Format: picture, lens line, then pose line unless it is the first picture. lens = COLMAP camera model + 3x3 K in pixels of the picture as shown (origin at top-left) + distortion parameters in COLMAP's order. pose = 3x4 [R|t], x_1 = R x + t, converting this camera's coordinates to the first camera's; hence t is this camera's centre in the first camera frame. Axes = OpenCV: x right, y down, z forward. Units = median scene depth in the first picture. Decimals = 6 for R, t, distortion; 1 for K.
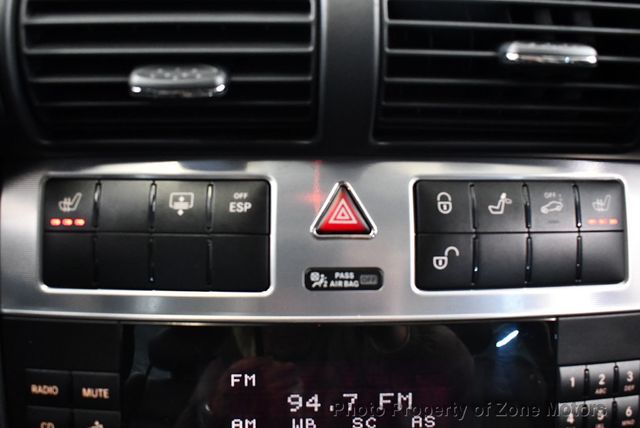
lens RADIAL K [[649.3, 0, 320.0], [0, 649.3, 214.0], [0, 0, 1]] dist [-0.100745, 0.001767]
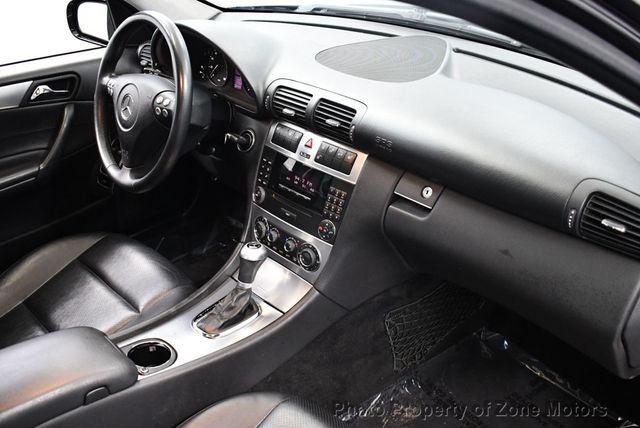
lens RADIAL K [[652.2, 0, 320.0], [0, 652.2, 214.0], [0, 0, 1]] dist [-0.097536, 0.003422]
pose [[0.640240, 0.336877, -0.690367, 3.921890], [-0.310291, 0.935543, 0.168755, -0.381655], [0.702718, 0.106171, 0.703502, -2.577653]]
